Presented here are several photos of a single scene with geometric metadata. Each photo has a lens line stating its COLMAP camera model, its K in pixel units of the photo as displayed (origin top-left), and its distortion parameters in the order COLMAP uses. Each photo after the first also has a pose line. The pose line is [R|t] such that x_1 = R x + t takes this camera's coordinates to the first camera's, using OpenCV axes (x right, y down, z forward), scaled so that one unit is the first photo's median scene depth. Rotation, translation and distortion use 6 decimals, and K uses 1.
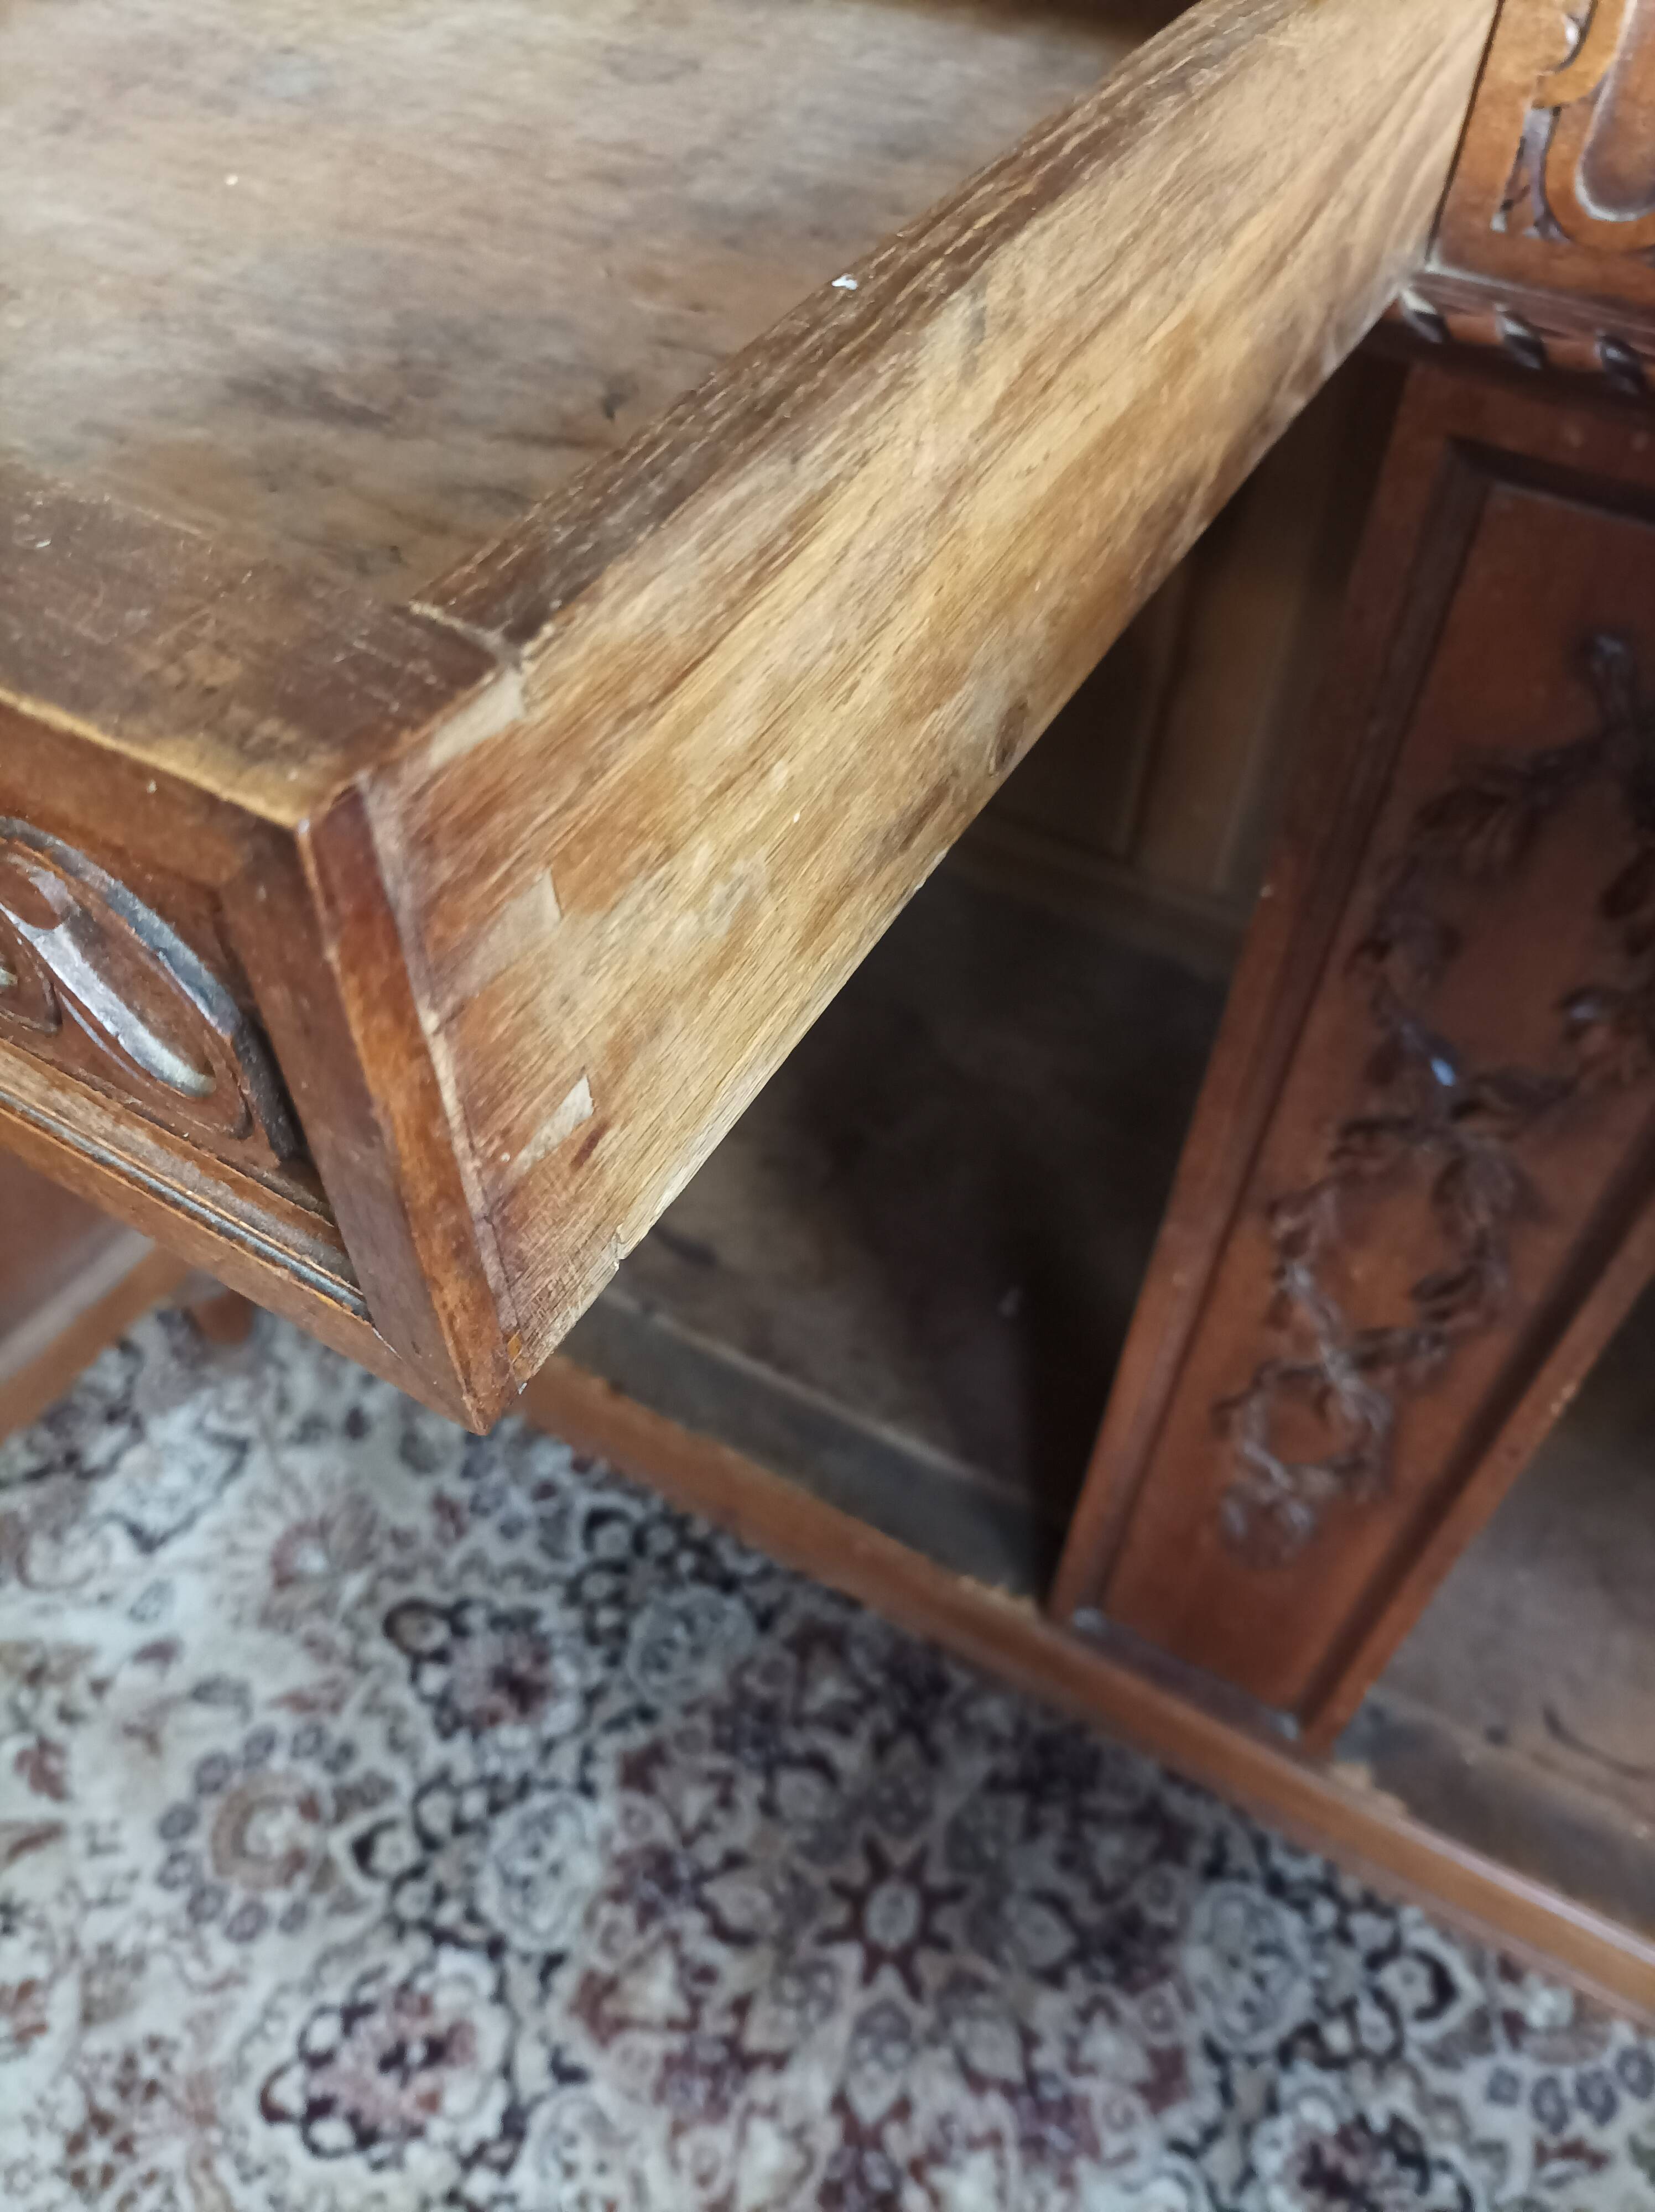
lens RADIAL K [[1686.7, 0, 827.5], [0, 1686.7, 1106.0], [0, 0, 1]] dist [-0.007510, -0.002247]
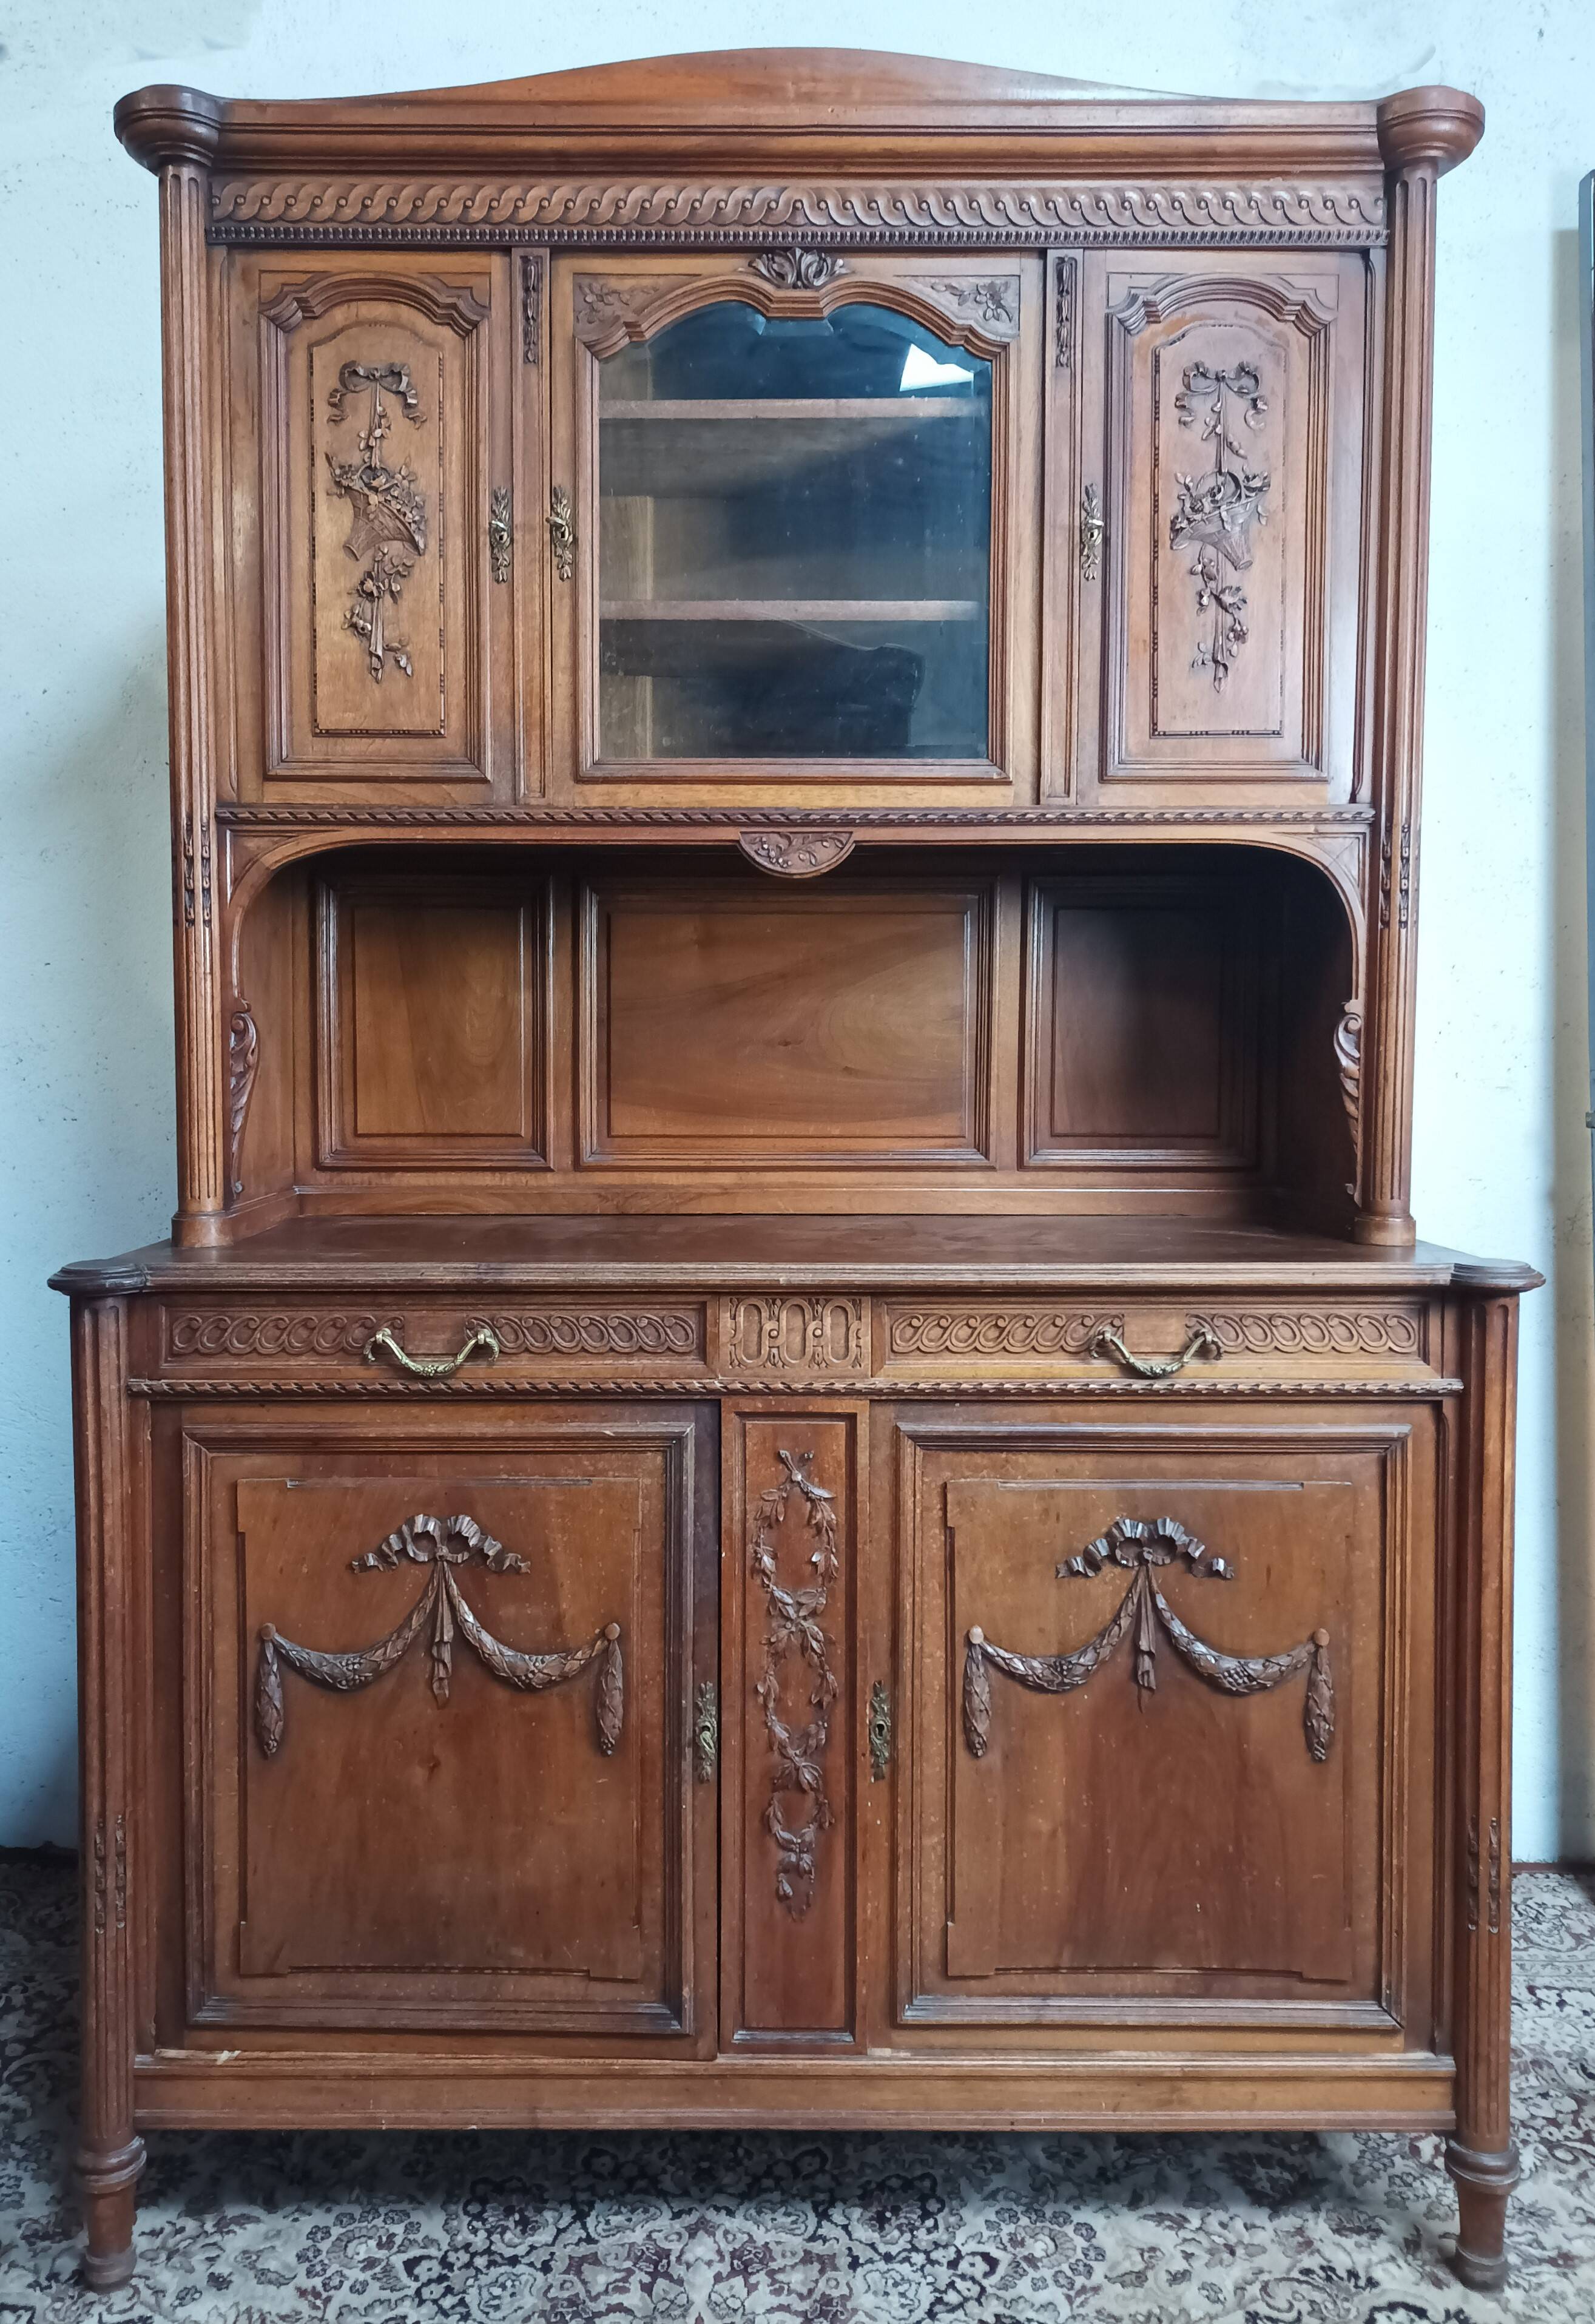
lens RADIAL K [[1787.8, 0, 738.7], [0, 1787.8, 1123.1], [0, 0, 1]] dist [0.039866, -0.026549]
pose [[0.870630, -0.047258, 0.489663, -0.725888], [0.385419, 0.684082, -0.619261, 0.768576], [-0.305704, 0.727873, 0.613797, -0.939988]]
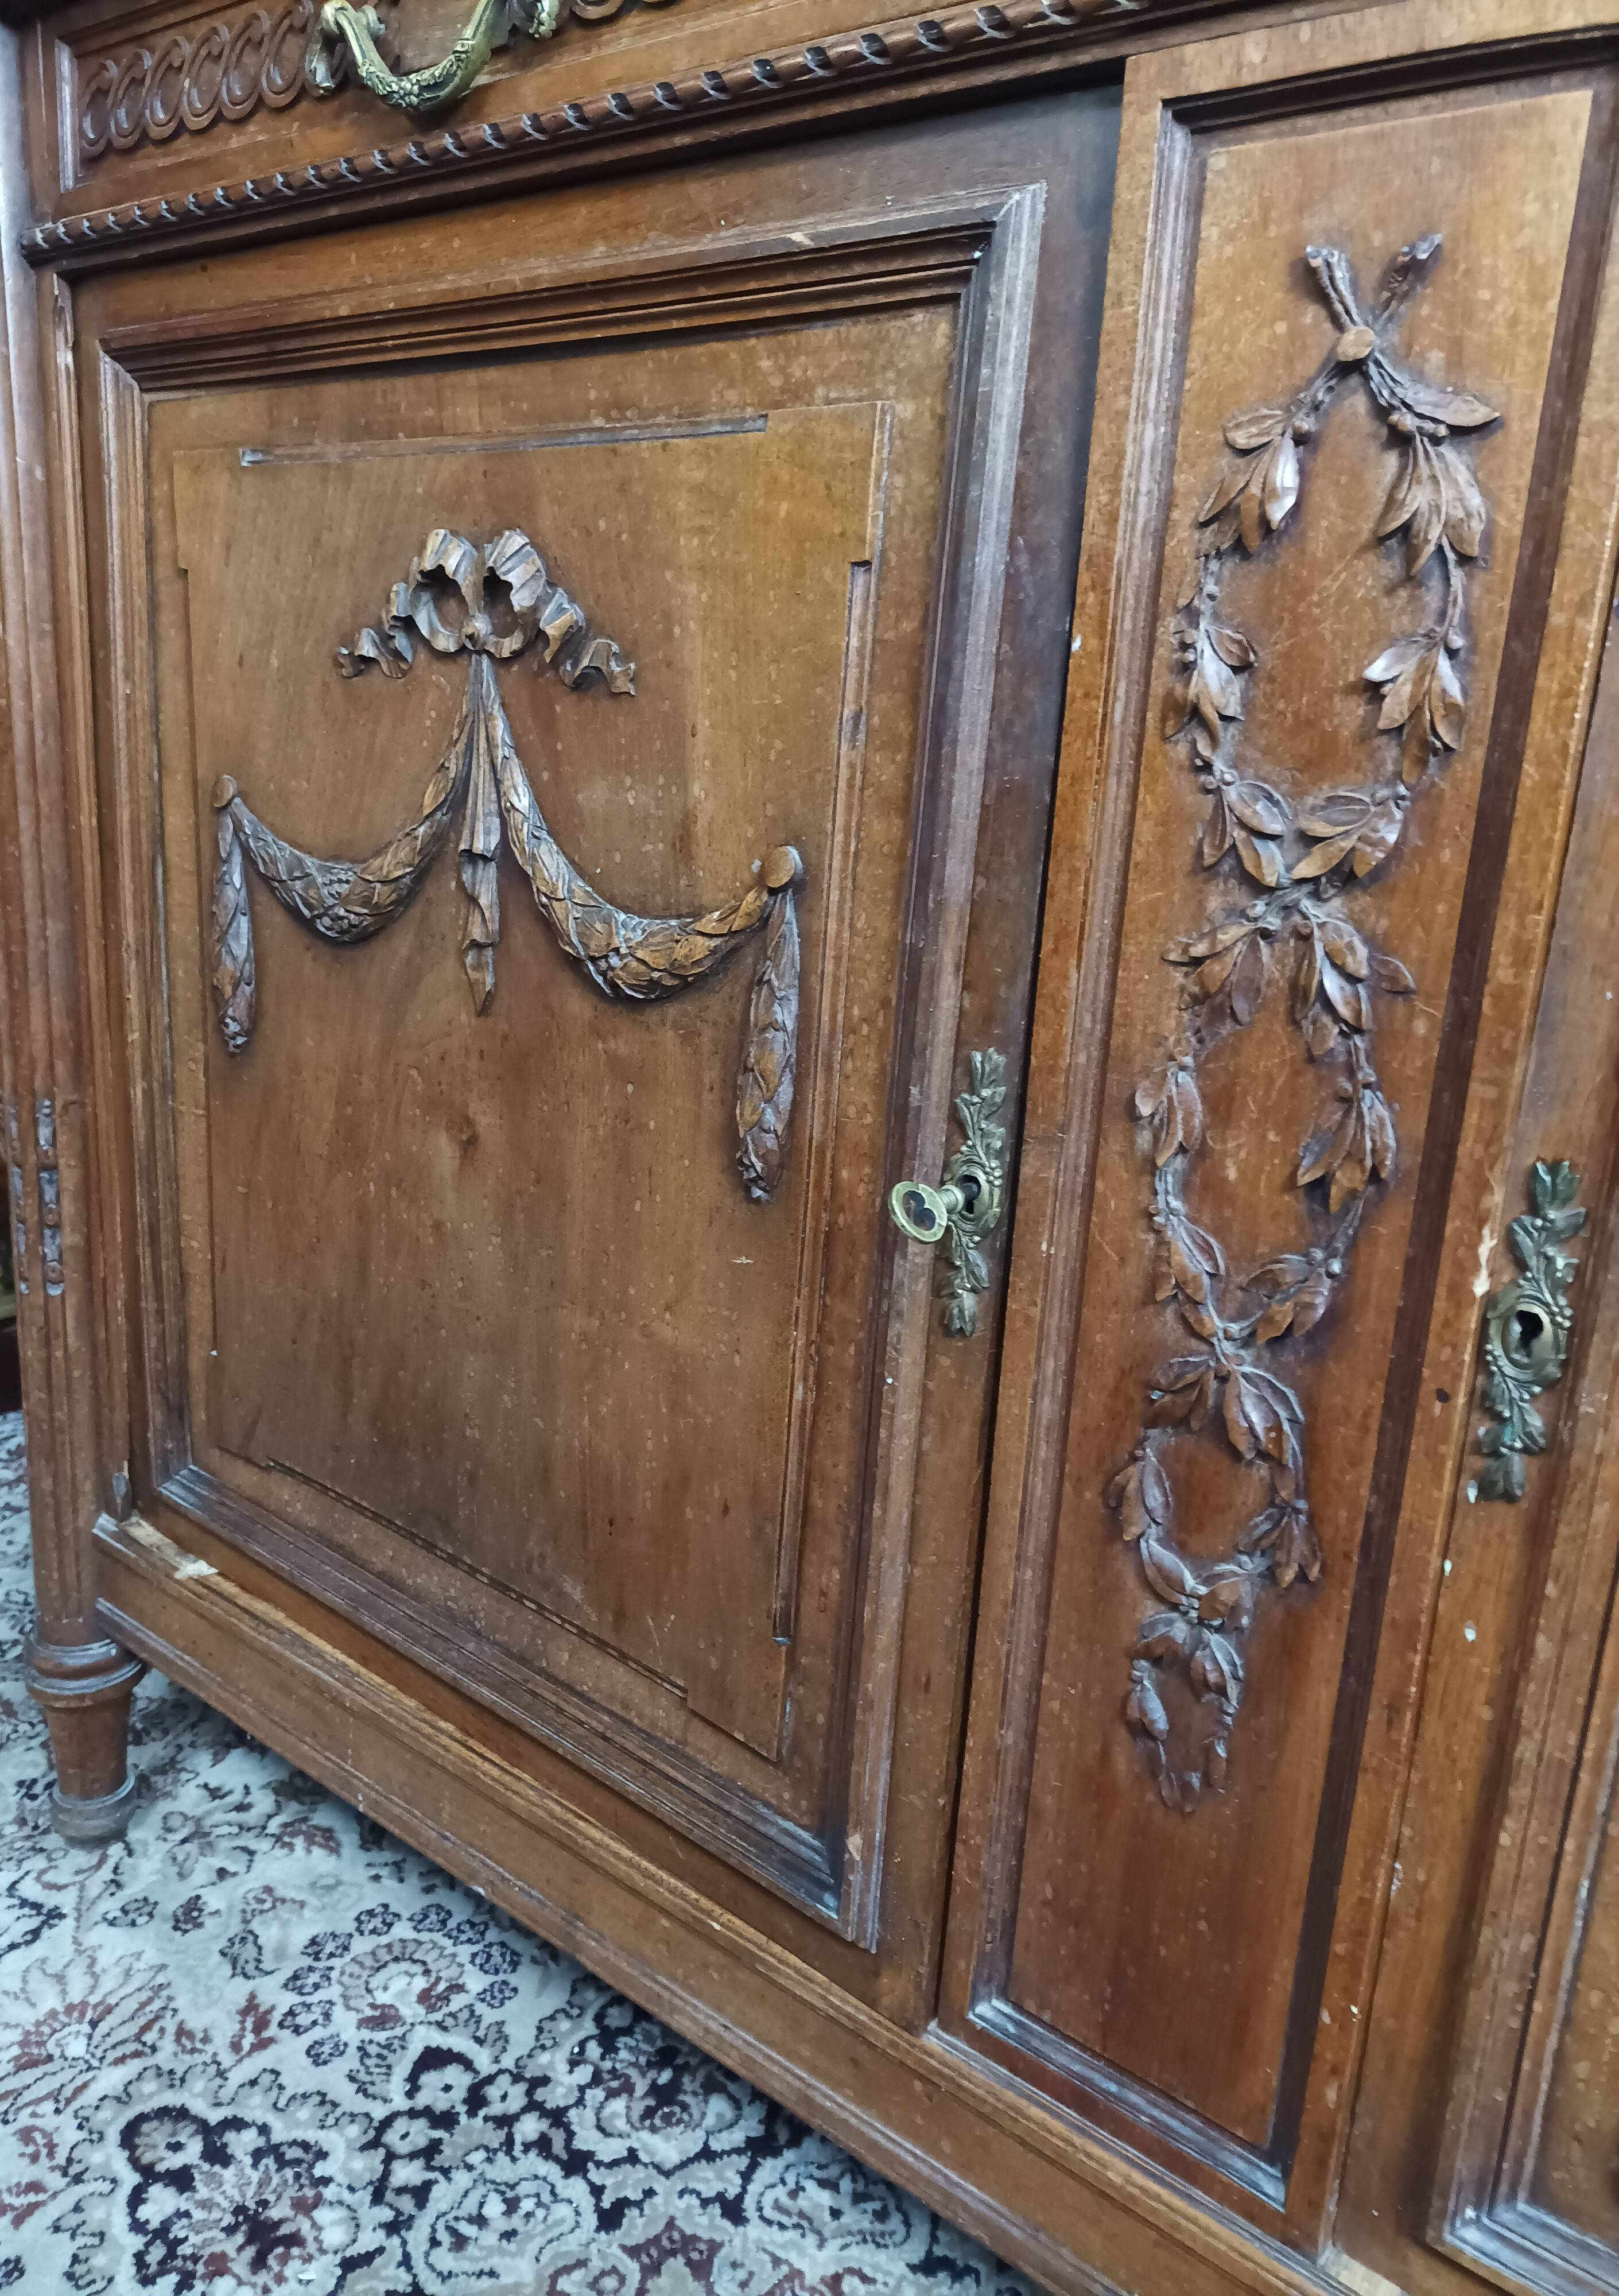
lens RADIAL K [[1706.0, 0, 760.9], [0, 1706.0, 1150.1], [0, 0, 1]] dist [0.028278, -0.025712]
pose [[0.984954, 0.067565, -0.159059, 0.128746], [-0.145160, 0.822895, -0.549339, 0.366188], [0.093773, 0.564163, 0.820321, 0.148034]]
